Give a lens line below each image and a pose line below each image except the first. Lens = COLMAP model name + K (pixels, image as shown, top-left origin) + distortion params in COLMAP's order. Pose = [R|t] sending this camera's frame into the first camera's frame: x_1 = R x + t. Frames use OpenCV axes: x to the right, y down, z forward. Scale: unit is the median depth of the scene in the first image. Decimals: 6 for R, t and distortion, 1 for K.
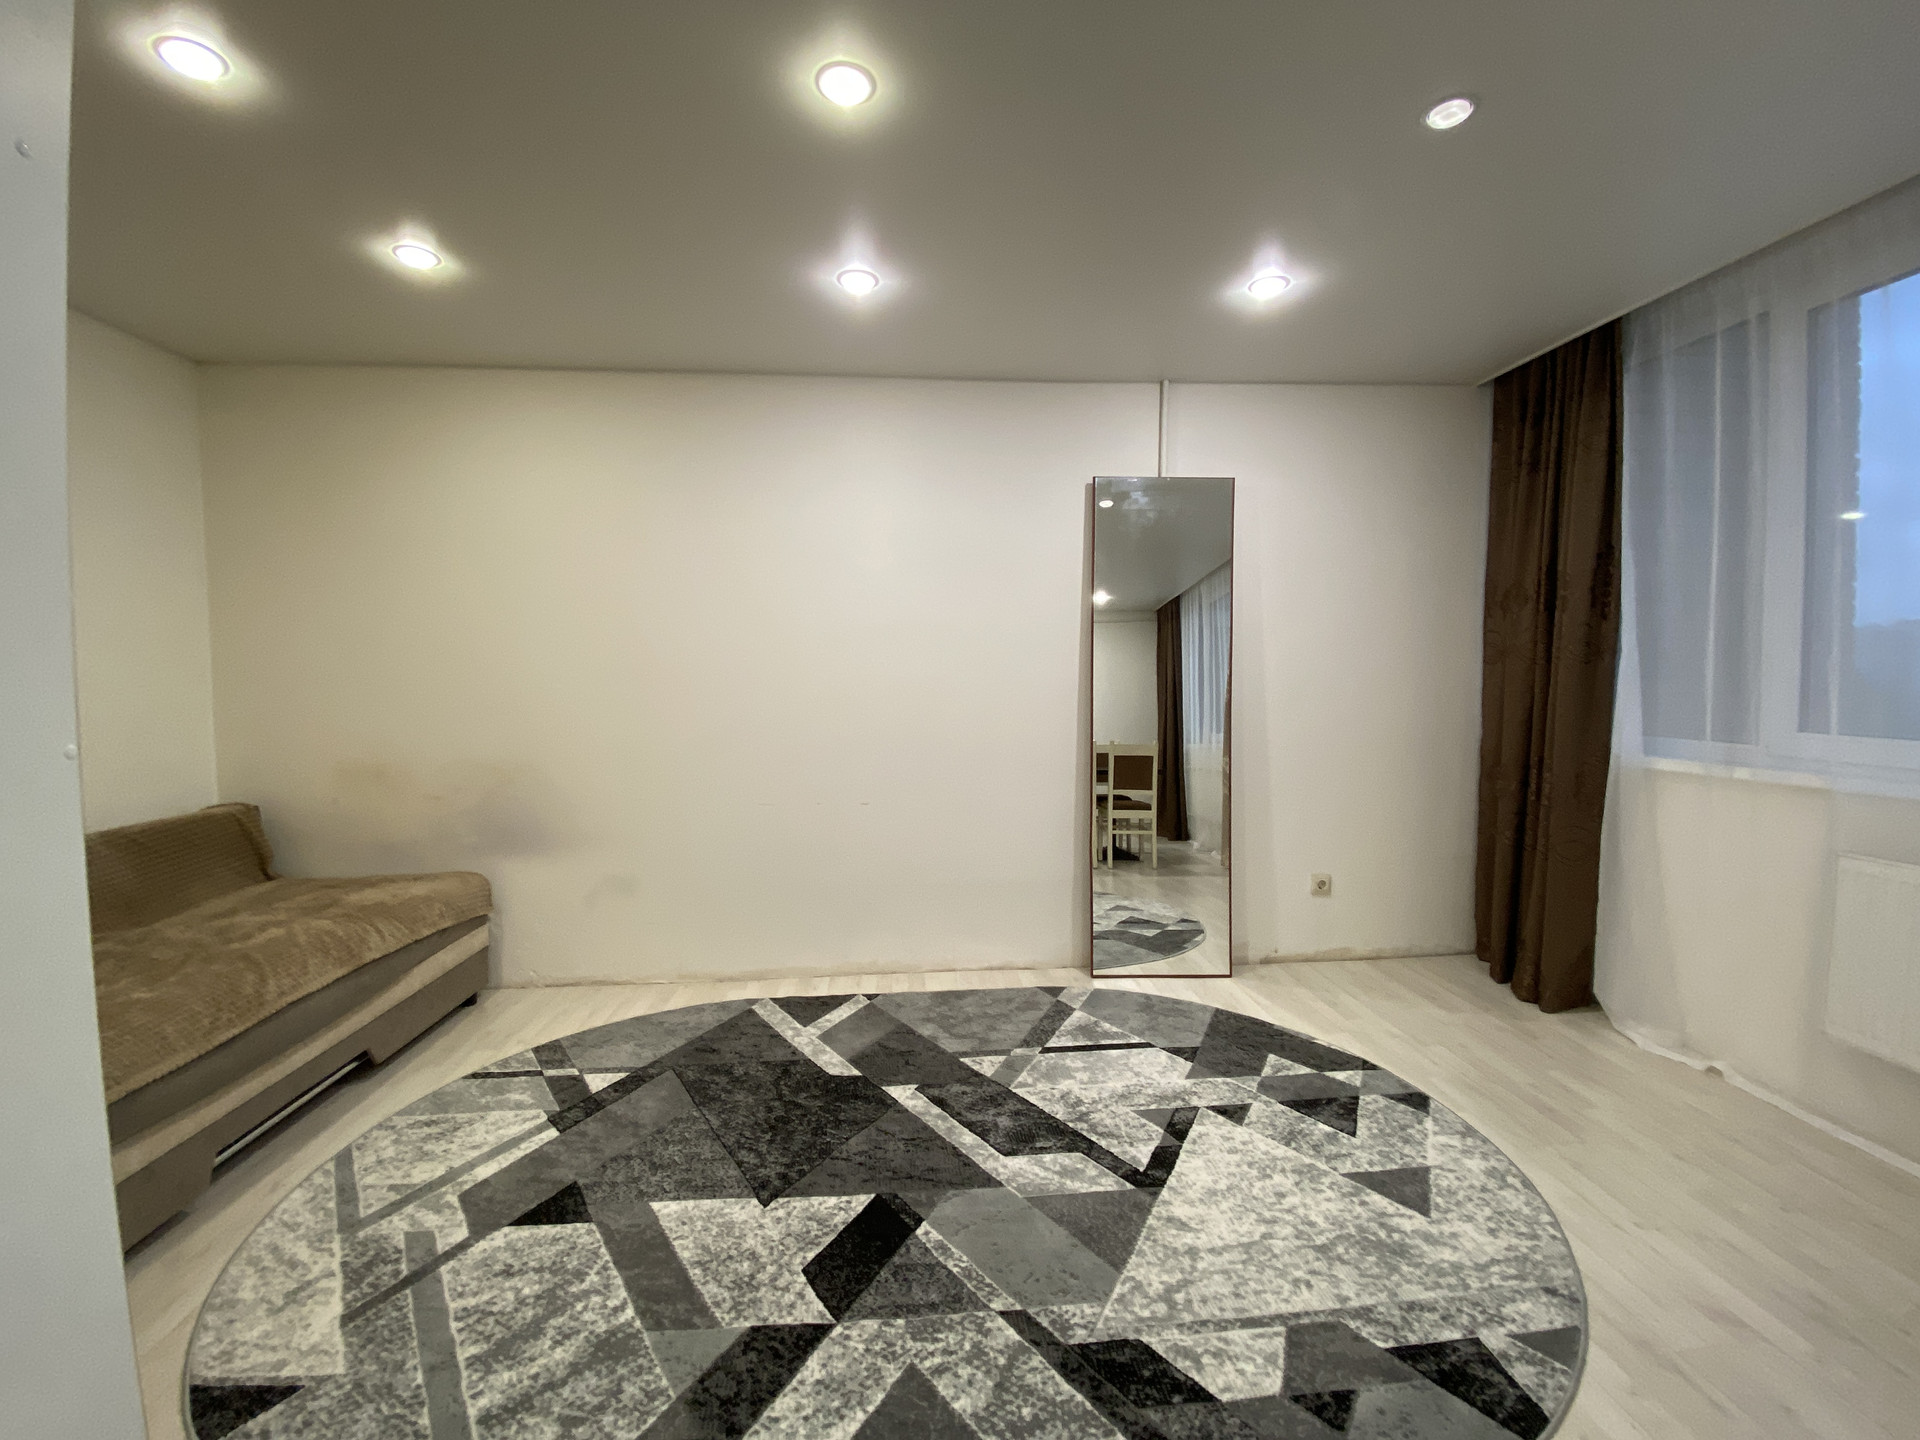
lens RADIAL K [[776.4, 0, 959.6], [0, 776.4, 716.6], [0, 0, 1]] dist [0.015270, -0.018717]
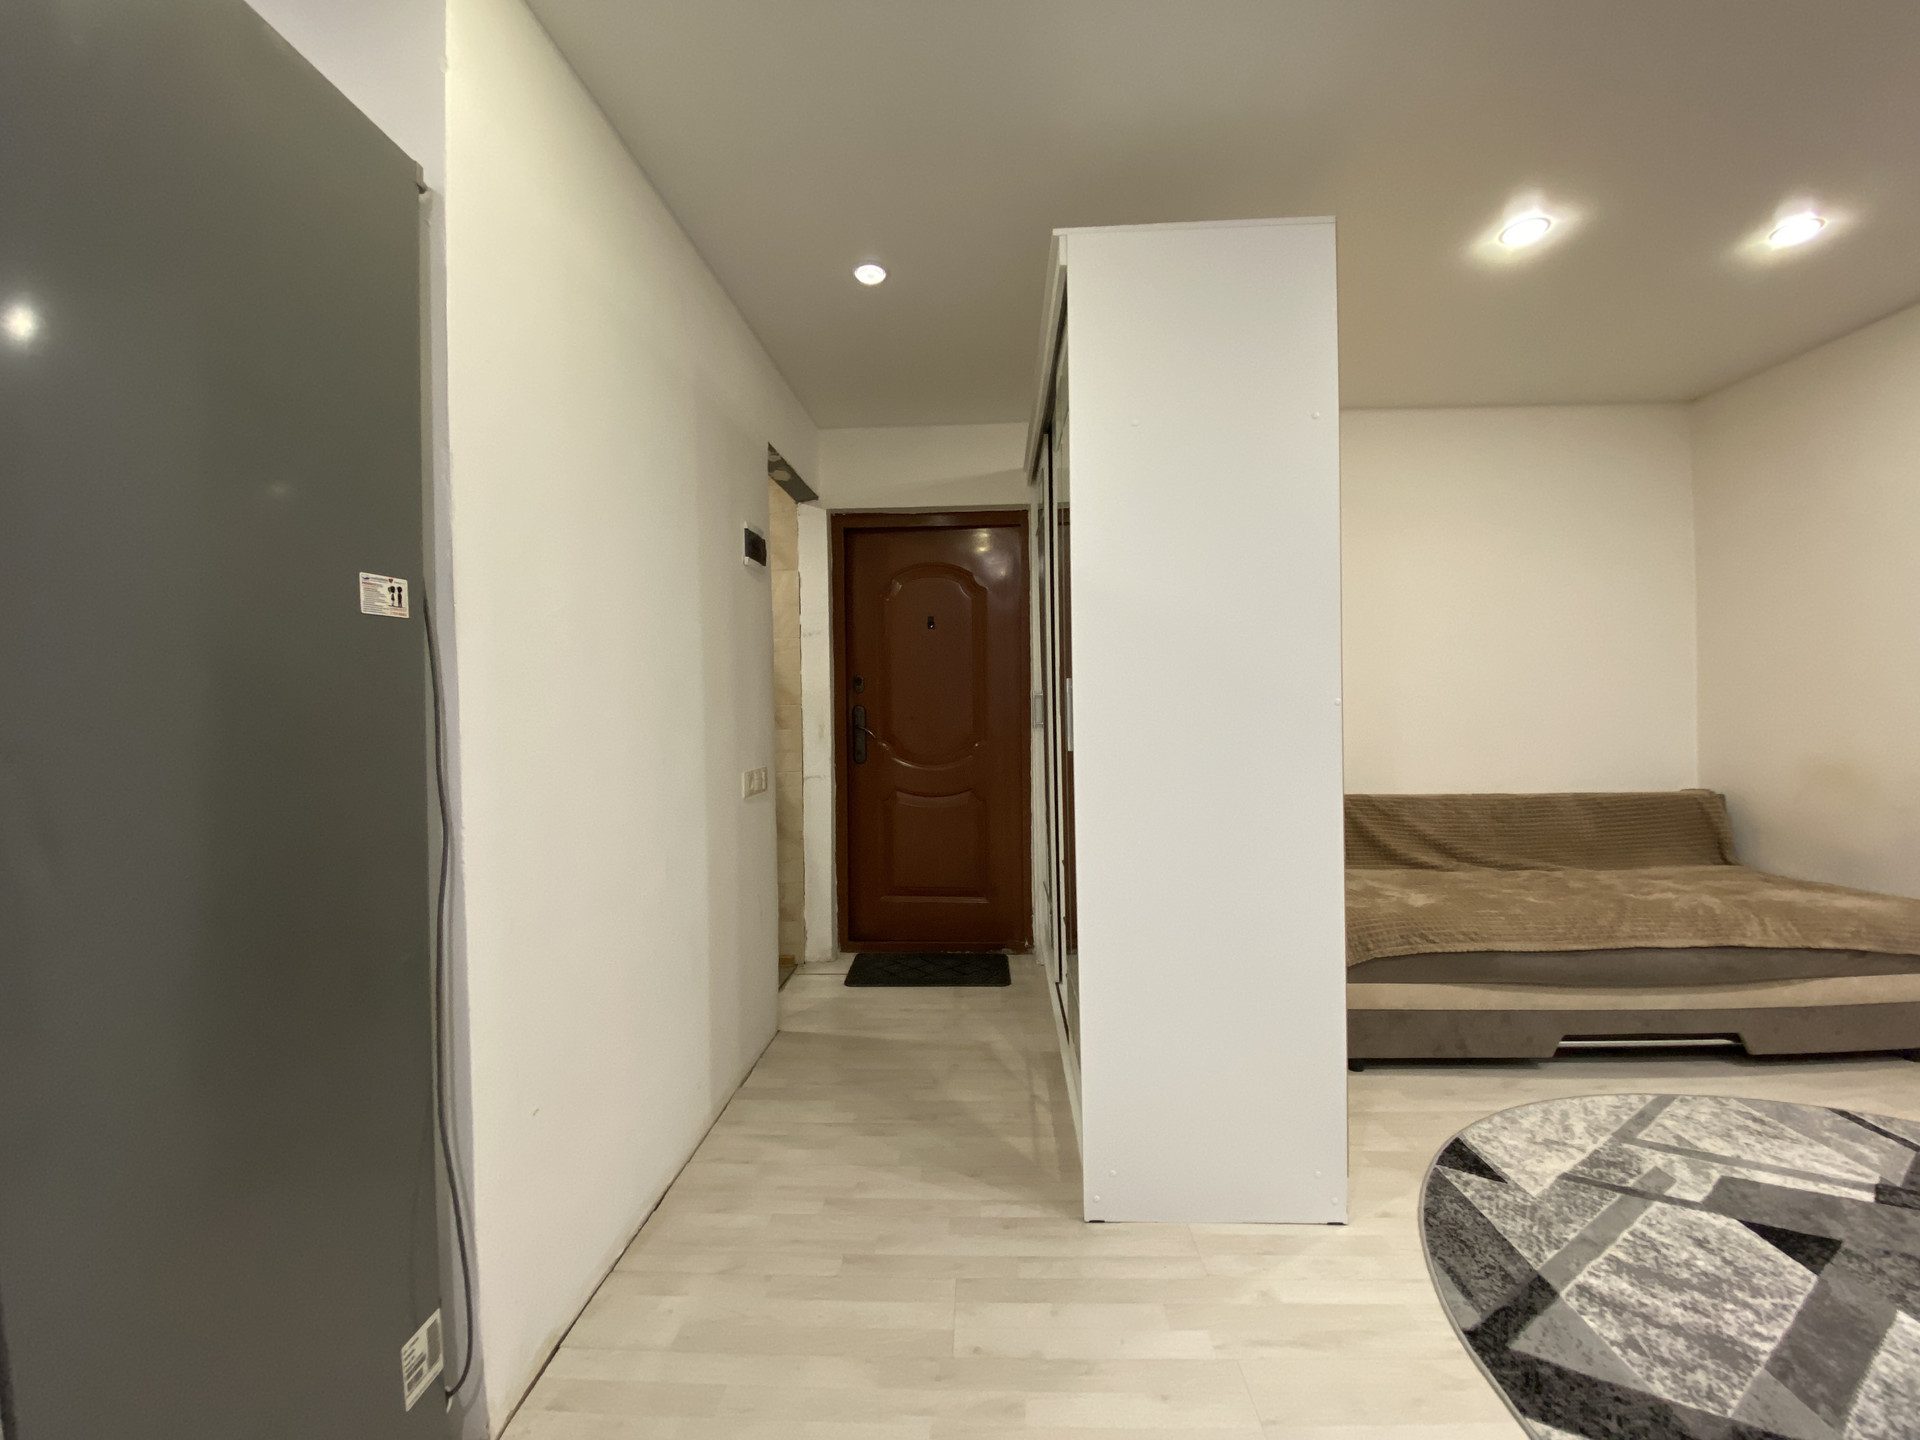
lens RADIAL K [[776.4, 0, 959.6], [0, 776.4, 716.6], [0, 0, 1]] dist [0.015270, -0.018717]
pose [[-0.113510, 0.015891, -0.993410, 0.508771], [-0.032372, 0.999282, 0.019684, 0.038497], [0.993009, 0.034393, -0.112914, 0.124321]]
